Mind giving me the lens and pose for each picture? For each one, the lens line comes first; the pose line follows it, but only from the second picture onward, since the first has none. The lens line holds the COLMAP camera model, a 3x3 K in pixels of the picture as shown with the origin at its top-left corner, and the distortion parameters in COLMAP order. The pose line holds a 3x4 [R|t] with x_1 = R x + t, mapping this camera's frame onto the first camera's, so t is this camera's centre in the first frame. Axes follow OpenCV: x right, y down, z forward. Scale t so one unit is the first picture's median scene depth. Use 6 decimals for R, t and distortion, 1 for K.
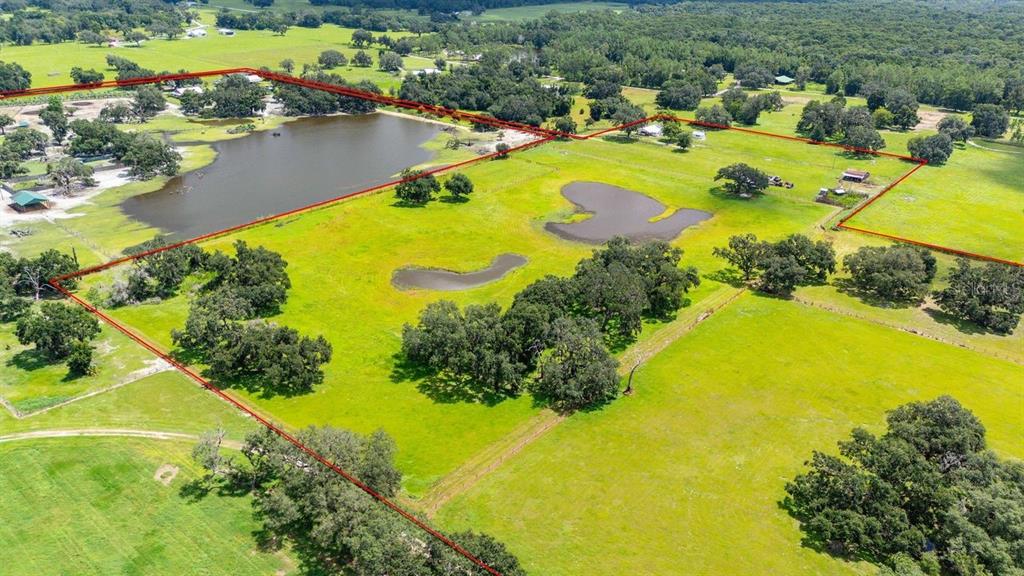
lens RADIAL K [[747.3, 0, 512.0], [0, 747.3, 288.0], [0, 0, 1]] dist [0.075385, -0.041300]
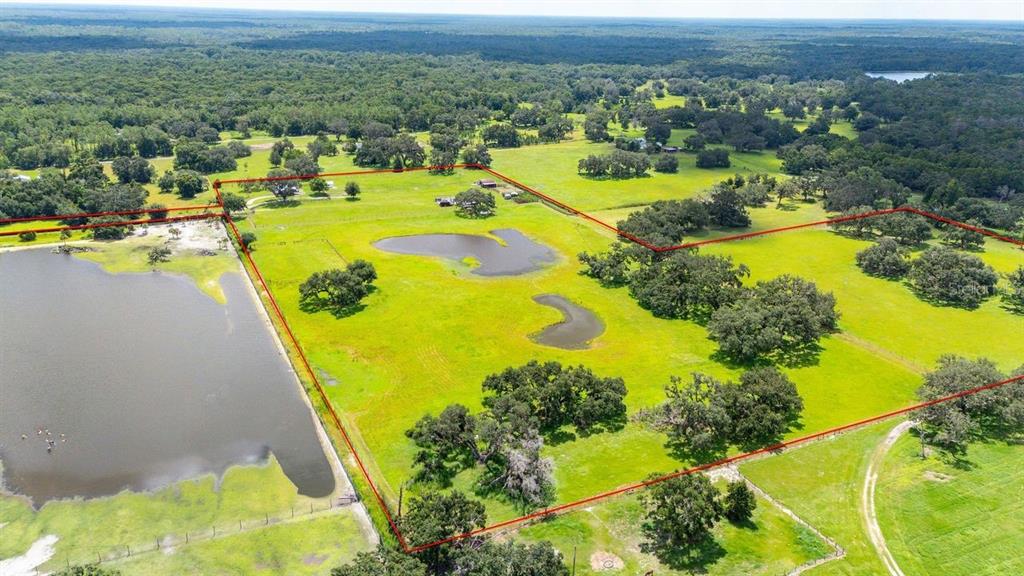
lens RADIAL K [[747.3, 0, 512.0], [0, 747.3, 288.0], [0, 0, 1]] dist [0.075385, -0.041300]
pose [[0.405716, -0.314491, 0.858190, -1.470435], [0.362749, 0.917229, 0.164634, -0.389680], [-0.838933, 0.244513, 0.486216, 0.847158]]
